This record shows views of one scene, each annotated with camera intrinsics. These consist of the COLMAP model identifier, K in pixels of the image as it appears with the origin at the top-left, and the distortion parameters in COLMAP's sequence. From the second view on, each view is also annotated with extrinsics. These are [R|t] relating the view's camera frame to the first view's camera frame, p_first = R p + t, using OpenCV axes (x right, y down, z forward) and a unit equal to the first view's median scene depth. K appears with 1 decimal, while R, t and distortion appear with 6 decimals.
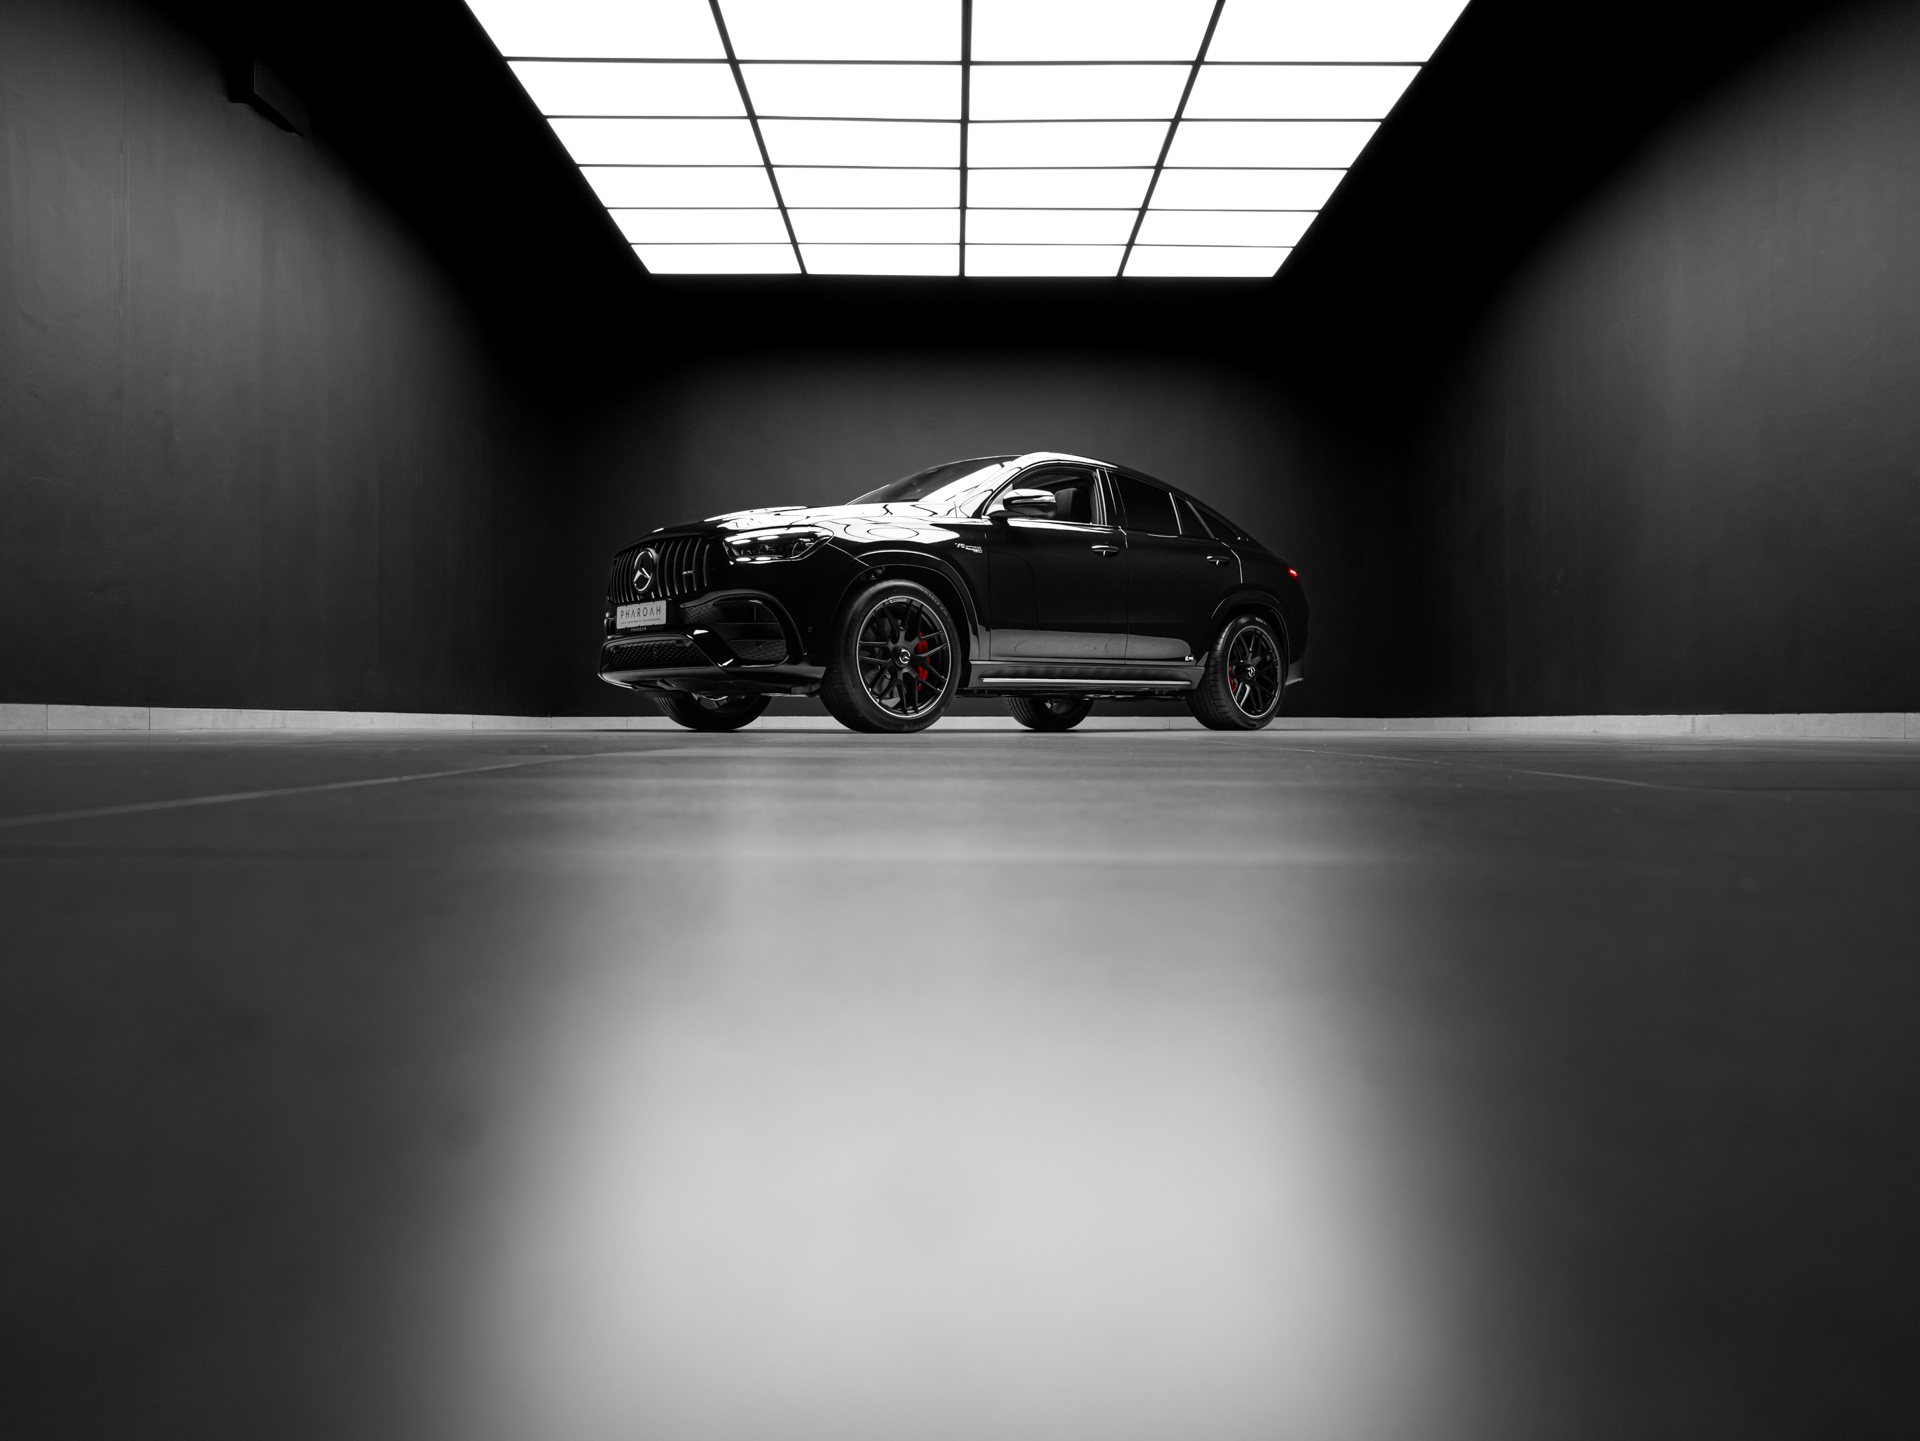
lens RADIAL K [[1236.5, 0, 959.6], [0, 1236.5, 724.9], [0, 0, 1]] dist [-0.028160, 0.019786]
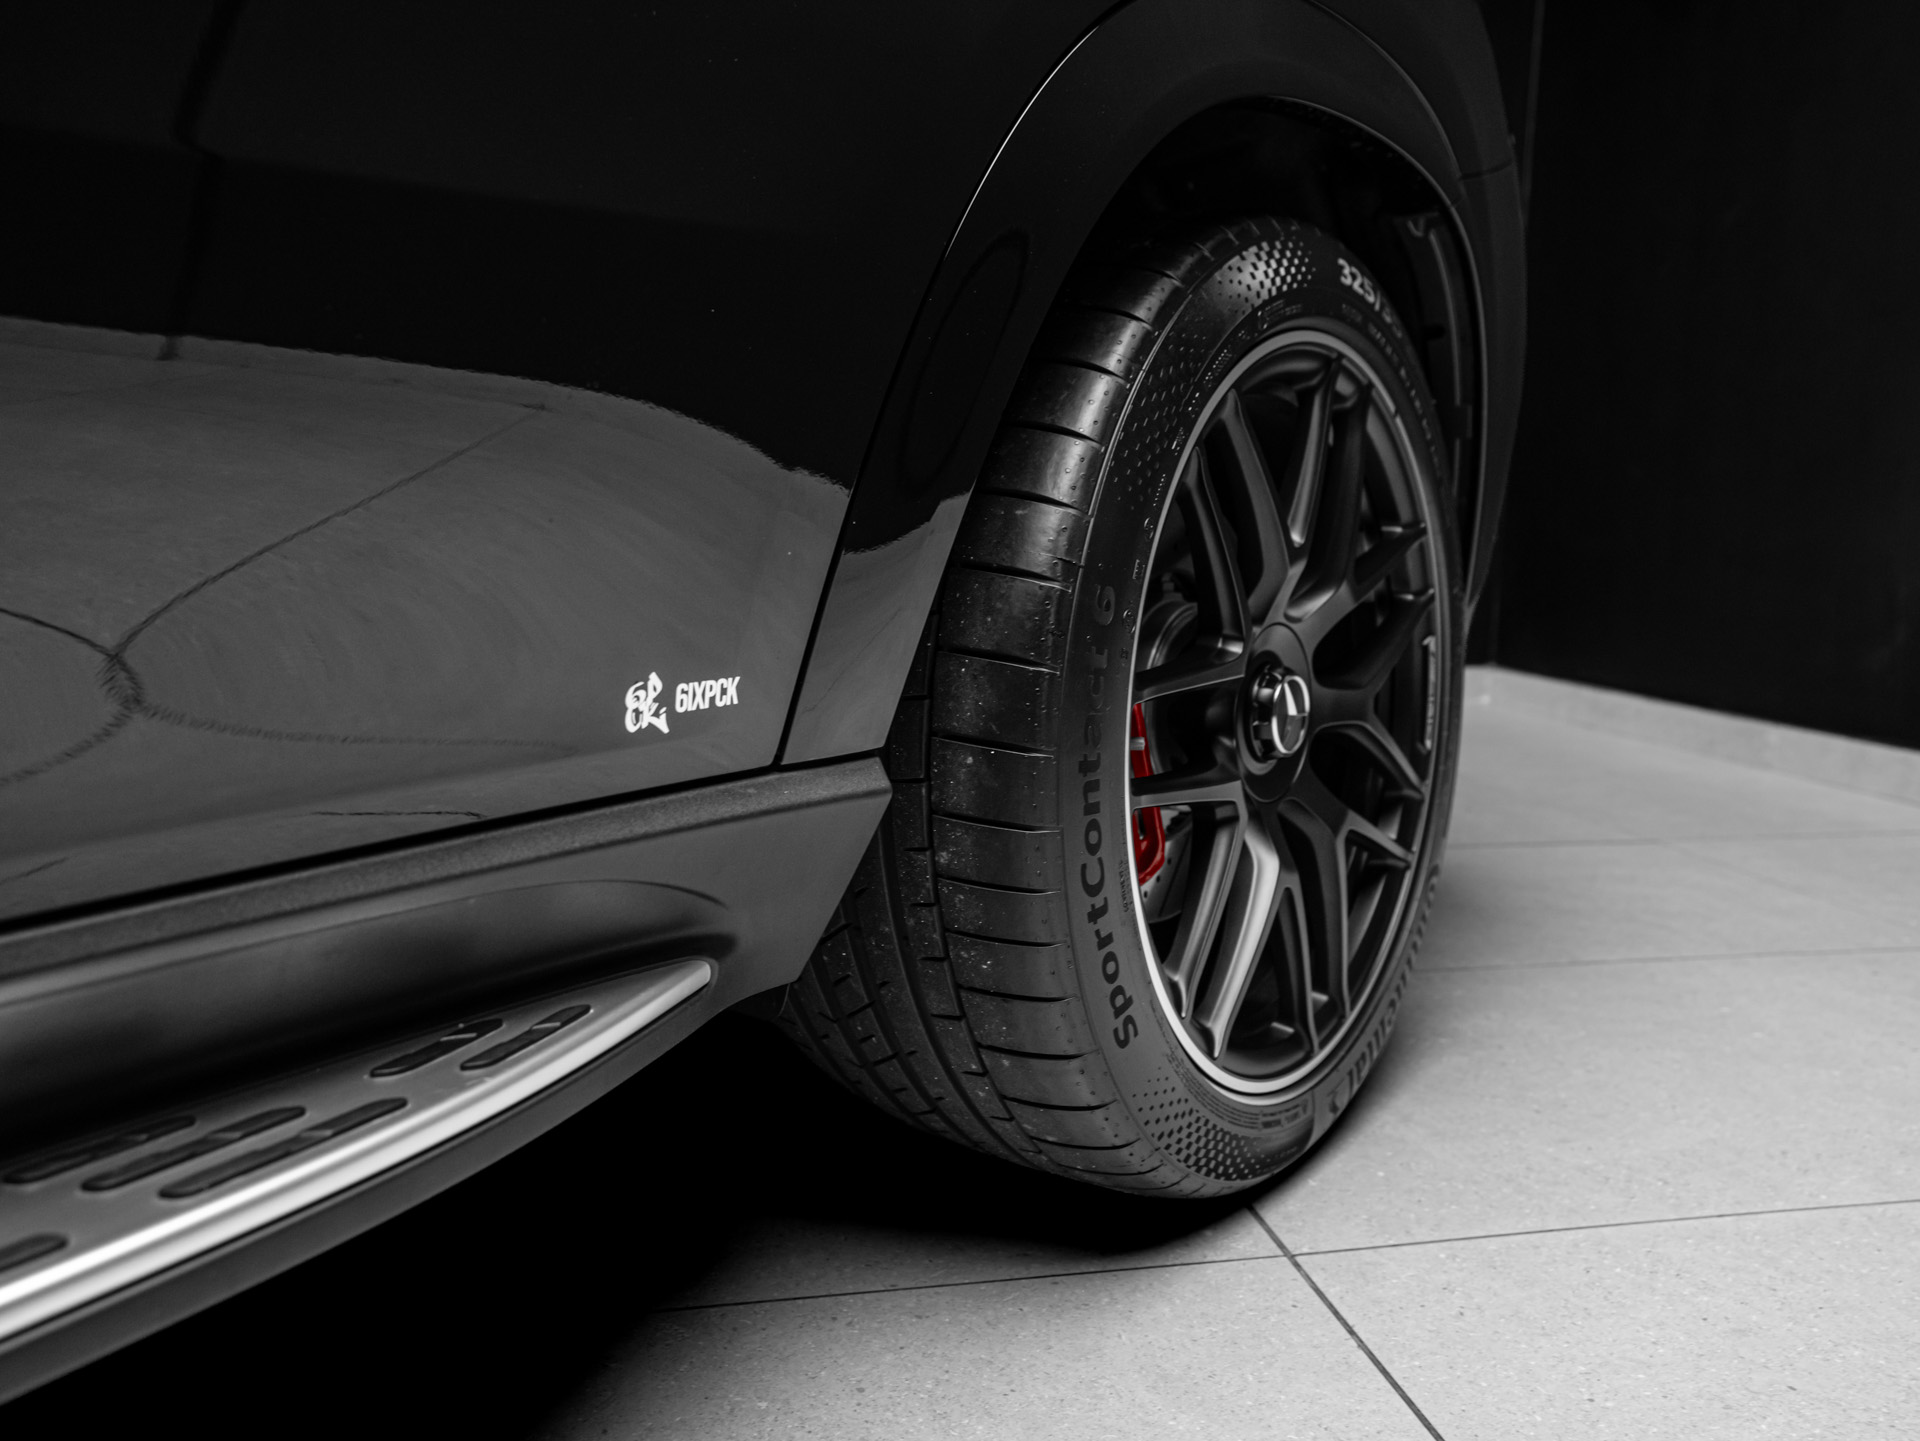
lens RADIAL K [[1428.8, 0, 957.0], [0, 1428.8, 717.8], [0, 0, 1]] dist [-0.028497, 0.063991]
pose [[0.983727, -0.010713, 0.179351, 0.184158], [-0.016038, 0.989000, 0.147044, -0.065229], [-0.178954, -0.147527, 0.972734, 0.895716]]
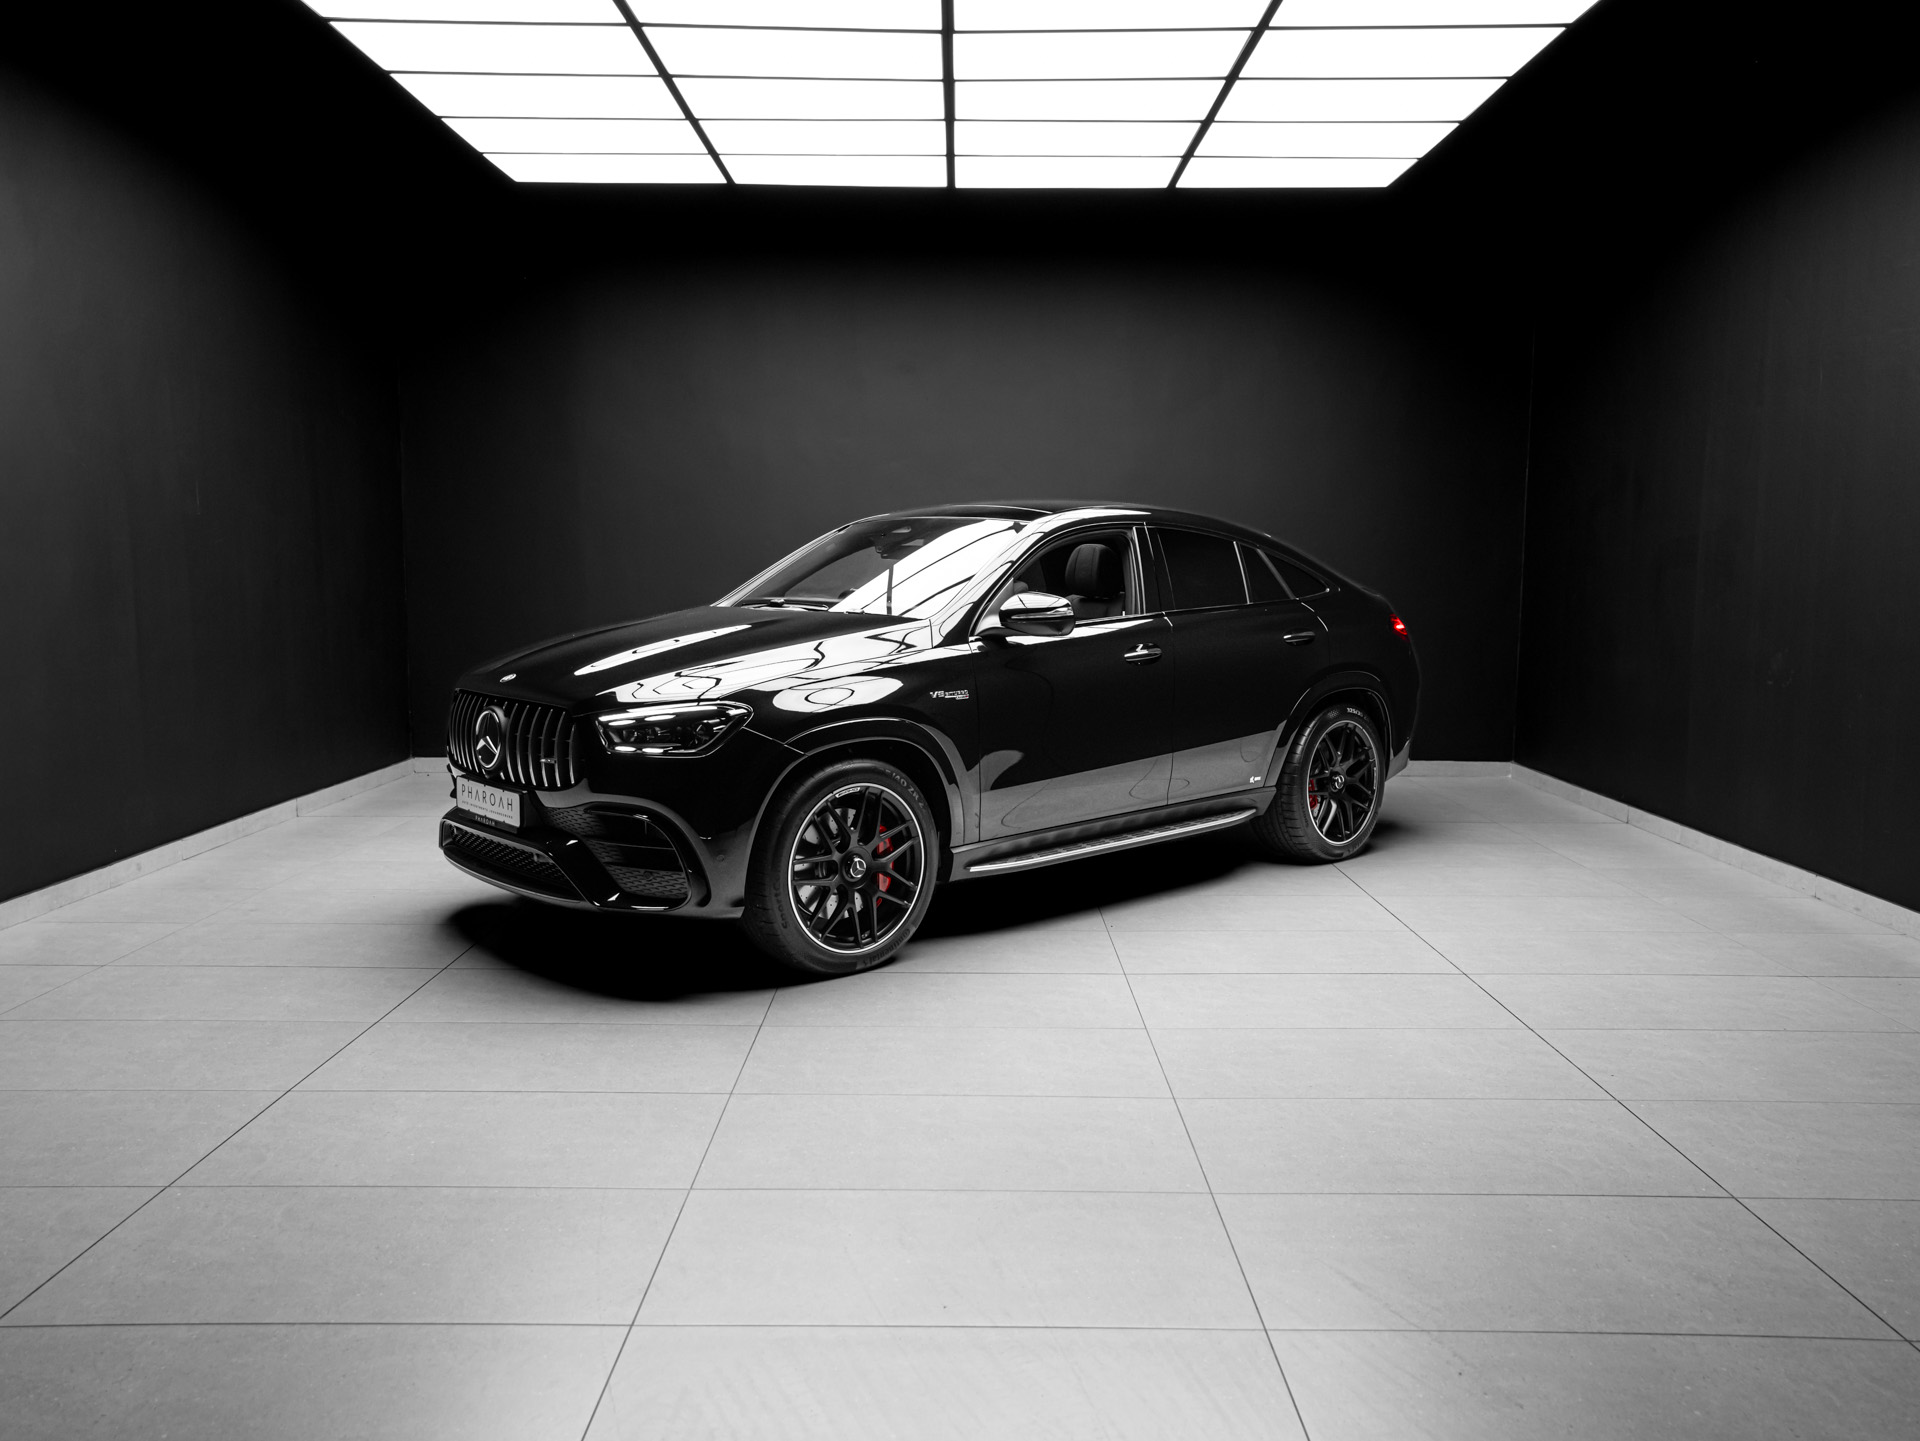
lens RADIAL K [[1490.7, 0, 956.0], [0, 1490.7, 720.6], [0, 0, 1]] dist [0.013198, 0.003200]
pose [[0.999976, 0.003540, -0.005969, 0.013304], [-0.002836, 0.993464, 0.114115, -0.186158], [0.006334, -0.114095, 0.993450, 0.122264]]
